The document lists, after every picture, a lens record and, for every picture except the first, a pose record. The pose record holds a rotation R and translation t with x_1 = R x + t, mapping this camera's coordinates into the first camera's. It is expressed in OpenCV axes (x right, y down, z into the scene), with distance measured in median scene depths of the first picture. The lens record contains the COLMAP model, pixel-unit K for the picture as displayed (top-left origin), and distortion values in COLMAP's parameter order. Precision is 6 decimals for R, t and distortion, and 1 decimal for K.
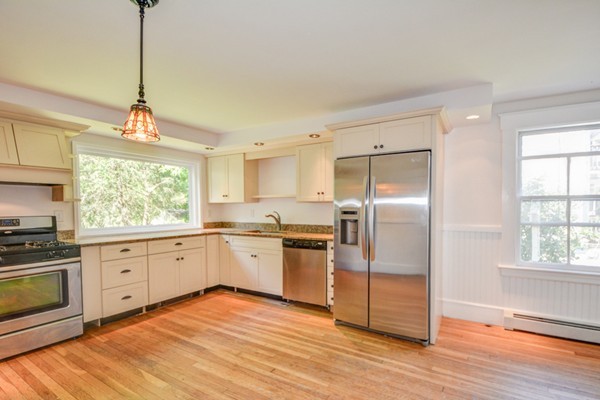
lens RADIAL K [[277.6, 0, 302.2], [0, 277.6, 210.6], [0, 0, 1]] dist [-0.001148, -0.000379]
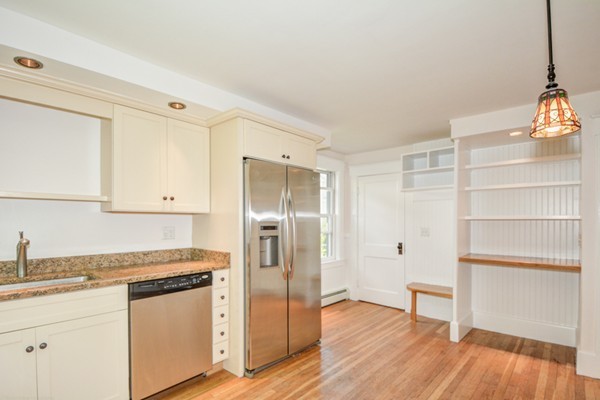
lens RADIAL K [[317.7, 0, 300.7], [0, 317.7, 224.0], [0, 0, 1]] dist [-0.000066, -0.000101]
pose [[0.142359, 0.004004, 0.989807, -0.745764], [0.016202, 0.999848, -0.006375, 0.004149], [-0.989683, 0.016945, 0.142272, 0.776025]]
